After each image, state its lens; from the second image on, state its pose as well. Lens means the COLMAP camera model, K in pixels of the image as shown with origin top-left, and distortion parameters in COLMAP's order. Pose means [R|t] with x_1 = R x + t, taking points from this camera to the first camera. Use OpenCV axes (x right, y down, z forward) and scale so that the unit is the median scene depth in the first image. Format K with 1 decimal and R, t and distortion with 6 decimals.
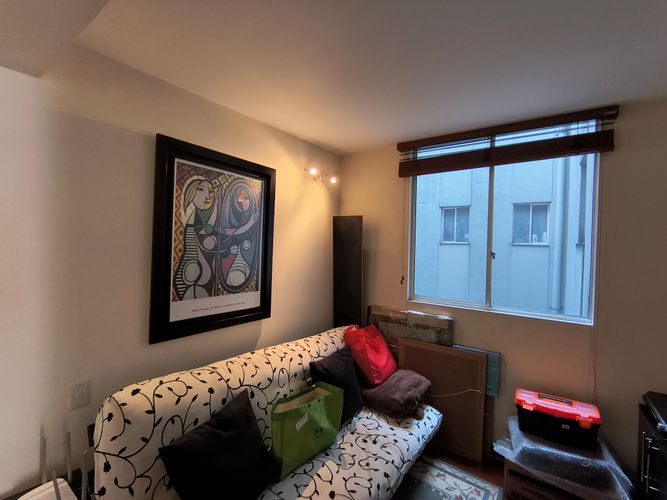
lens RADIAL K [[309.4, 0, 329.6], [0, 309.4, 246.8], [0, 0, 1]] dist [-0.008666, 0.000575]
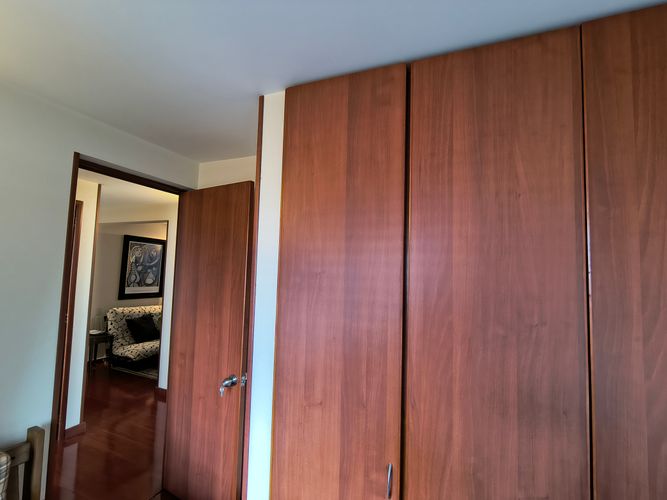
lens RADIAL K [[309.4, 0, 336.5], [0, 309.4, 248.6], [0, 0, 1]] dist [-0.008666, 0.000575]
pose [[0.969696, 0.023069, 0.243222, 0.708578], [-0.005732, 0.997406, -0.071752, 0.001115], [-0.244246, 0.068184, 0.967313, -2.311795]]
